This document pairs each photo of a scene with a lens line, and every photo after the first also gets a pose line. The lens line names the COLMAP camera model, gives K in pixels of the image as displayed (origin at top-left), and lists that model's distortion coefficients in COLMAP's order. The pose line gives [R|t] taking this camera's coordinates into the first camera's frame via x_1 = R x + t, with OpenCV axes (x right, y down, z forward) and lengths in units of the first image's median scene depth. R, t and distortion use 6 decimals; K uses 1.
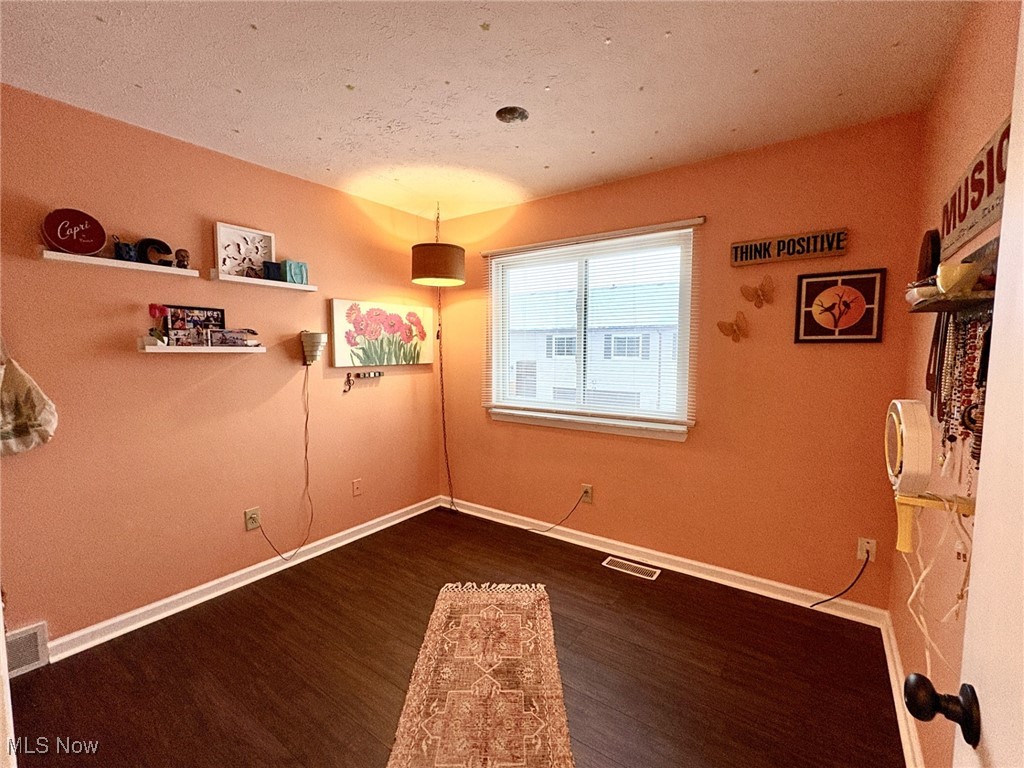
lens RADIAL K [[446.0, 0, 513.2], [0, 446.0, 383.1], [0, 0, 1]] dist [-0.000483, -0.000002]
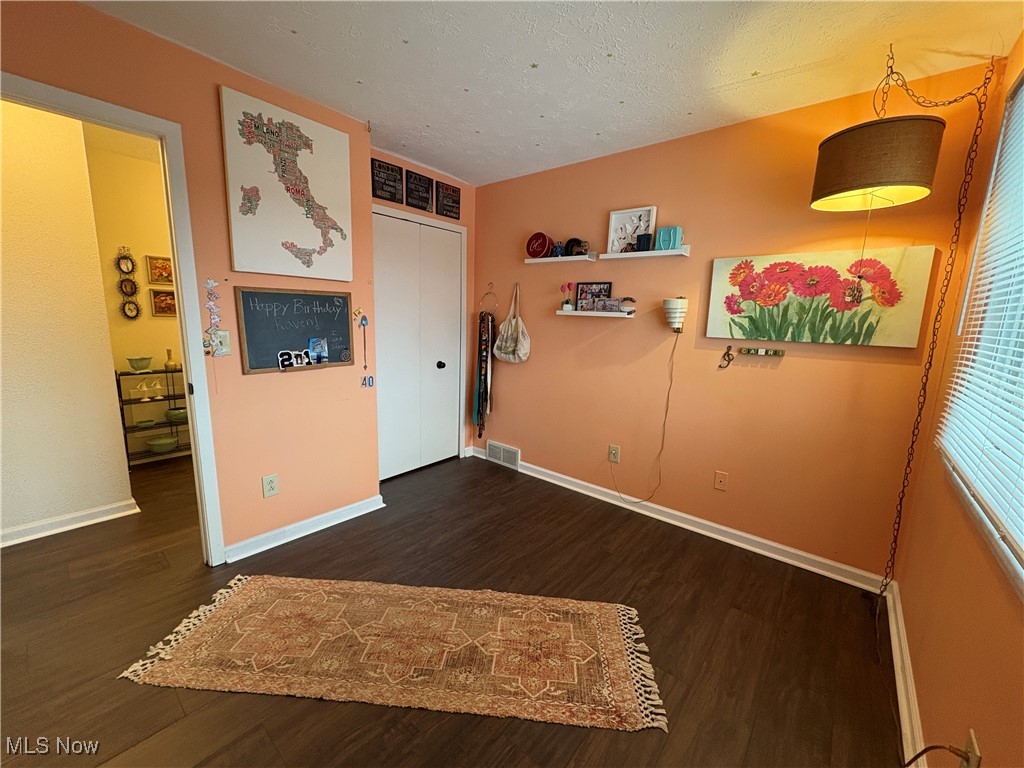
lens RADIAL K [[409.2, 0, 510.5], [0, 409.2, 384.0], [0, 0, 1]] dist [0.000666, -0.000004]
pose [[-0.085167, 0.162966, -0.982949, 0.520266], [-0.110133, 0.978948, 0.171845, -0.046882], [0.990261, 0.122891, -0.065426, 0.767412]]
